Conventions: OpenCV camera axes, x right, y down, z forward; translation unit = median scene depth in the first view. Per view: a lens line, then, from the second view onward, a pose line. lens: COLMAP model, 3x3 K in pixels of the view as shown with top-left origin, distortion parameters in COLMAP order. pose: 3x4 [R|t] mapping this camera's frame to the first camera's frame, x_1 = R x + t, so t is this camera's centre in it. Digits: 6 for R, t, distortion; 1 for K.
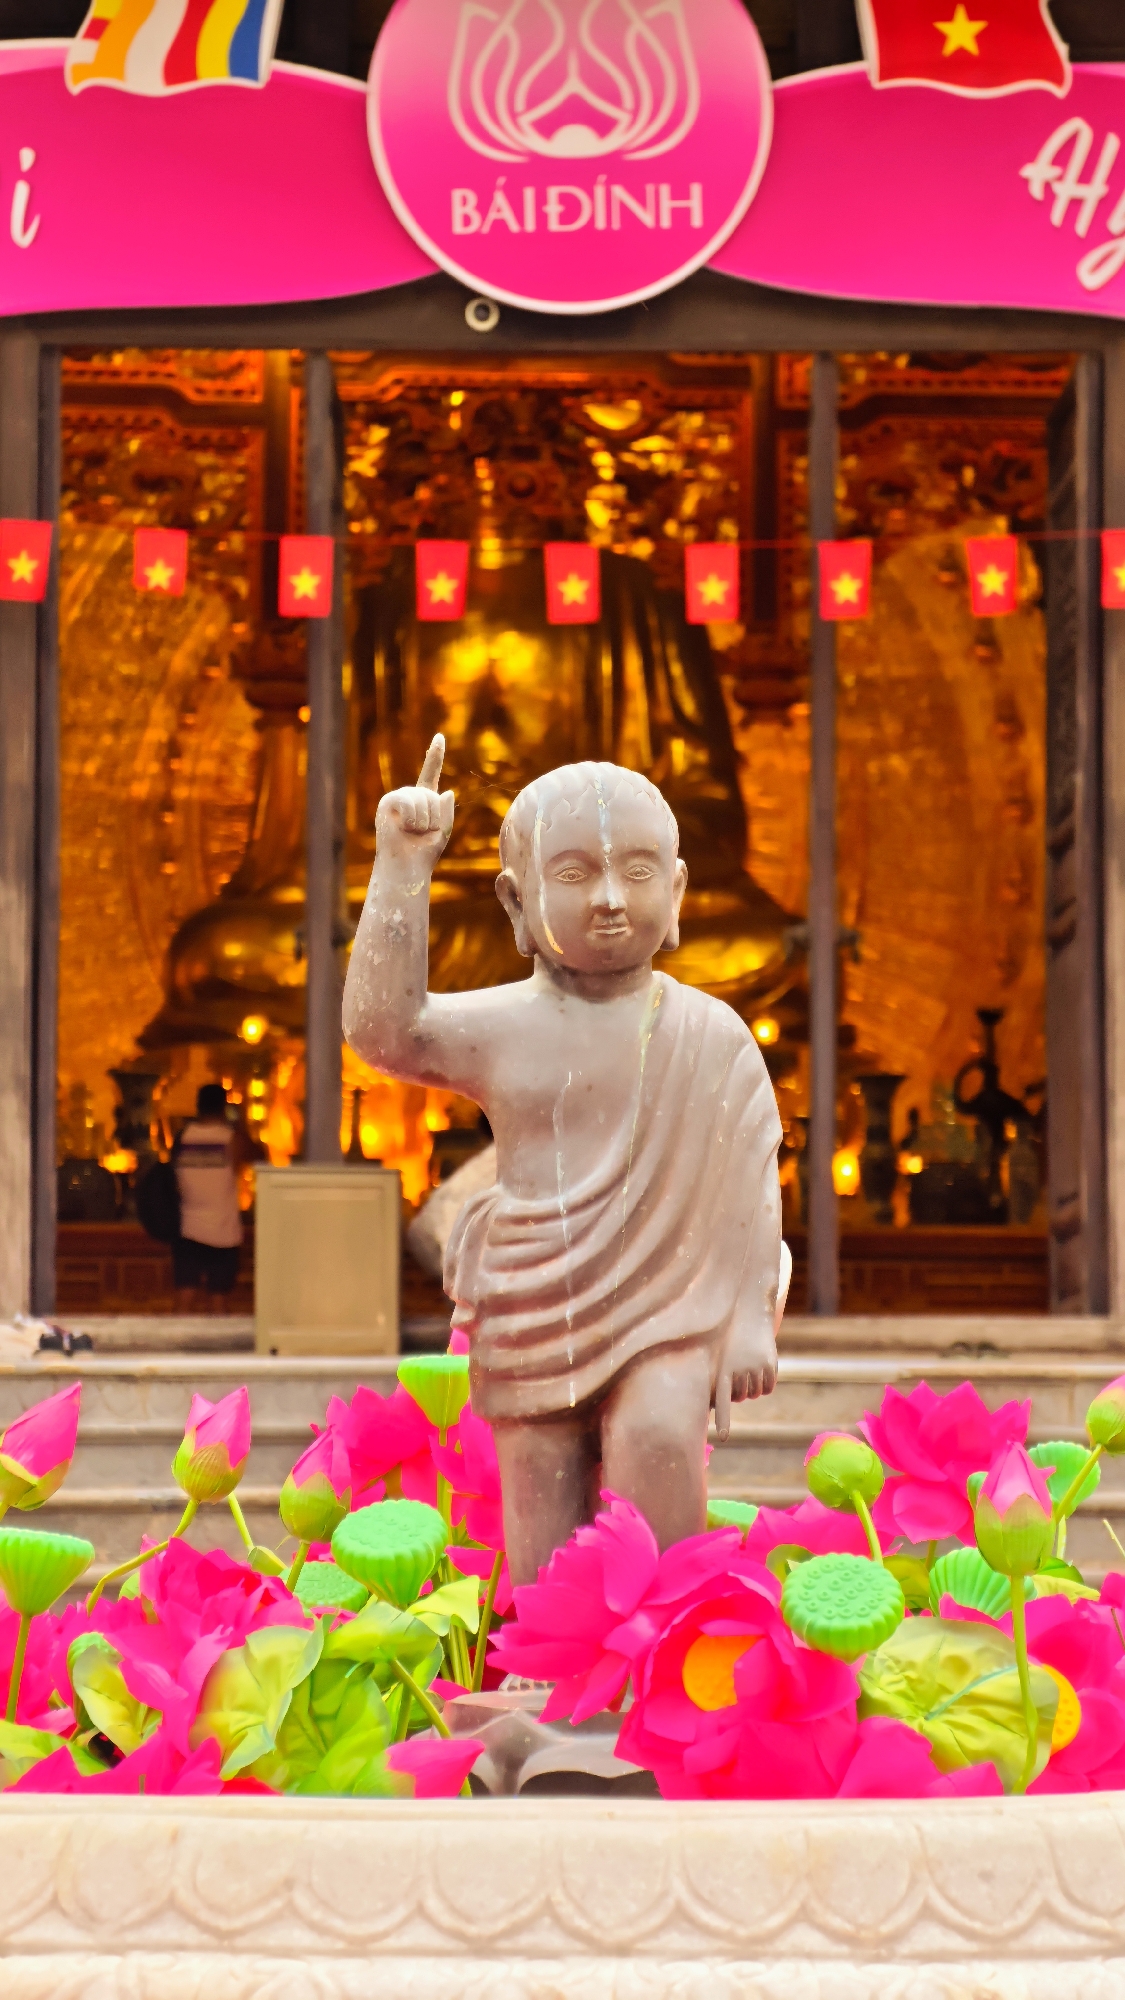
lens RADIAL K [[4945.4, 0, 488.7], [0, 4945.4, 1000.8], [0, 0, 1]] dist [0.444963, 0.164576]
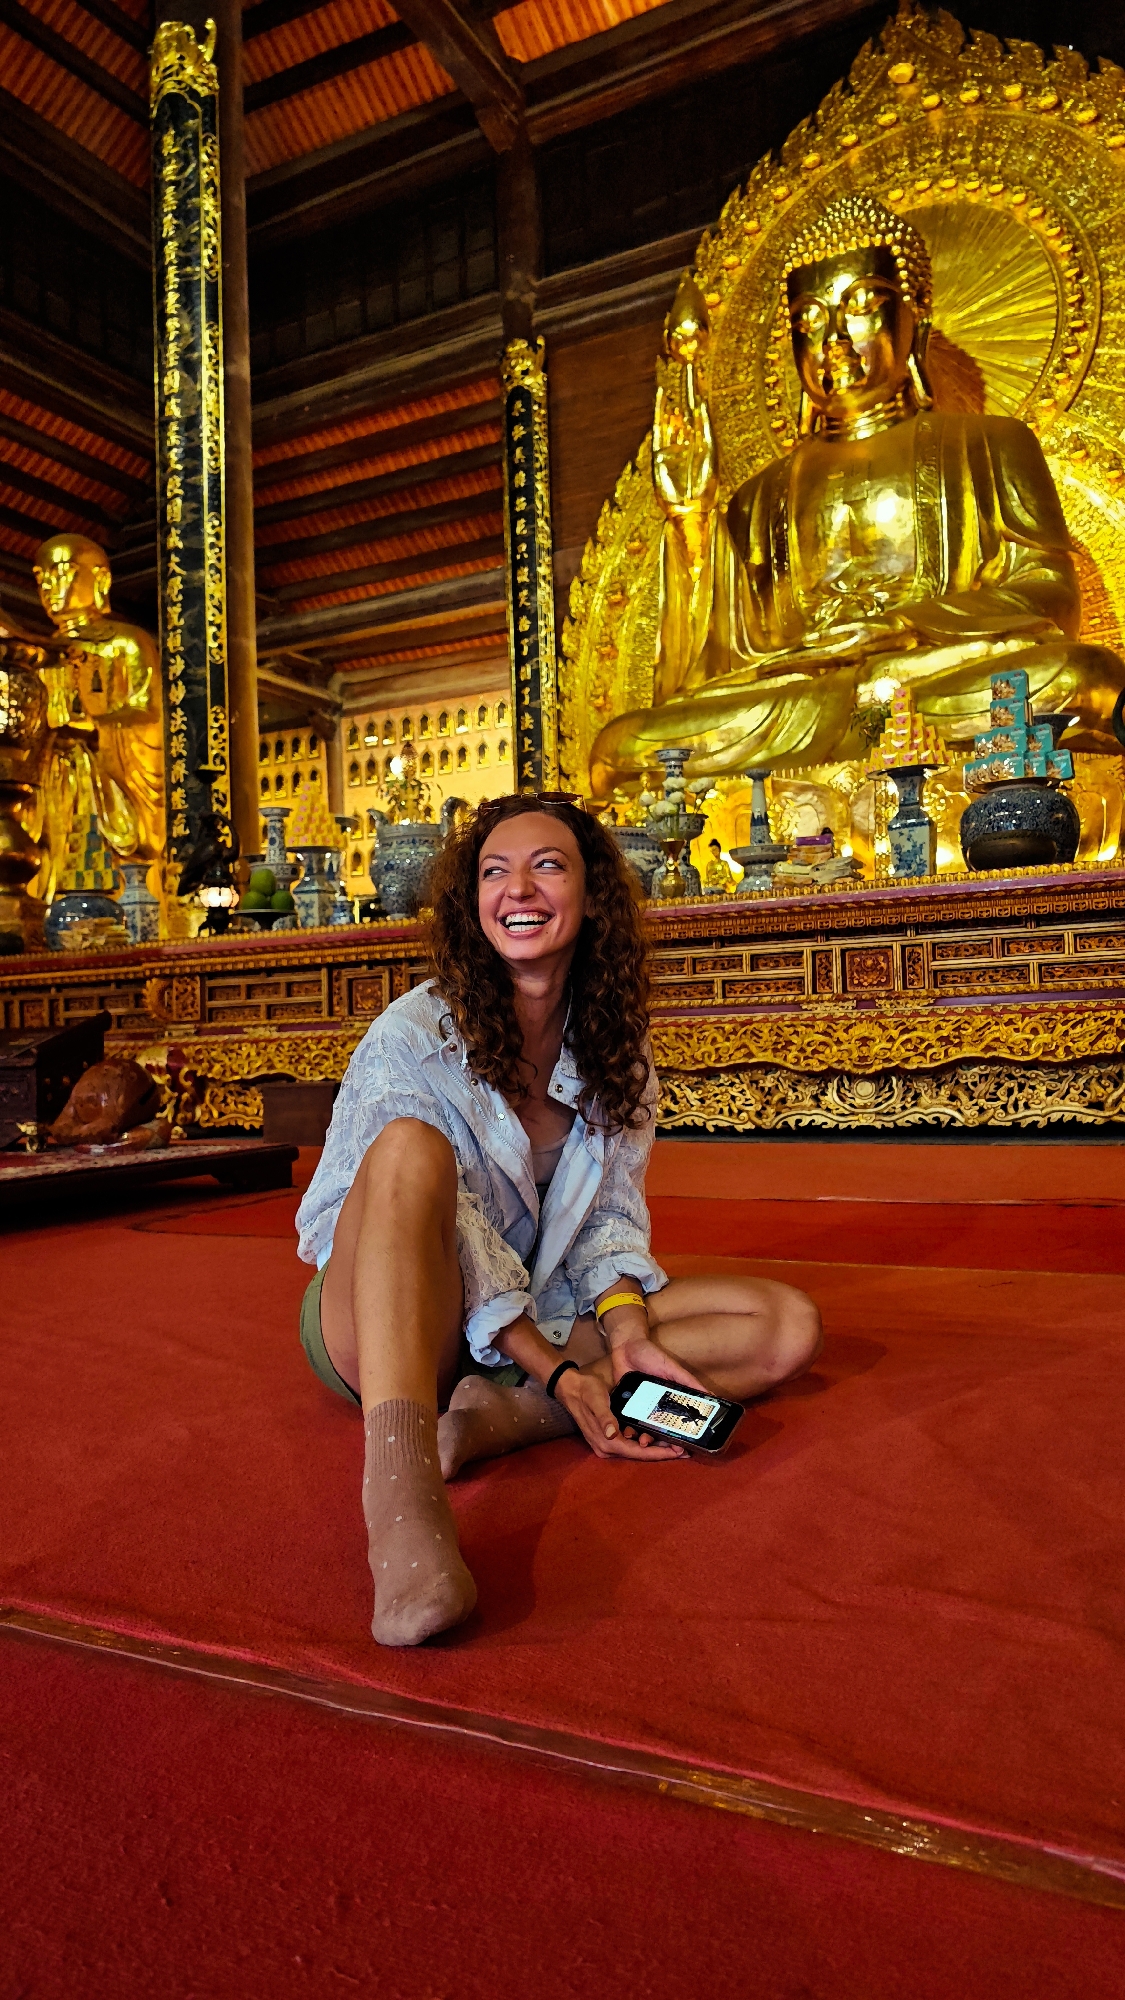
lens RADIAL K [[1402.4, 0, 562.5], [0, 1402.4, 1000.0], [0, 0, 1]] dist [-0.004242, 0.007363]
pose [[0.865379, -0.052700, -0.498340, 0.109628], [0.078850, 0.996387, 0.031556, 0.041116], [0.494876, -0.066602, 0.866407, 0.631911]]
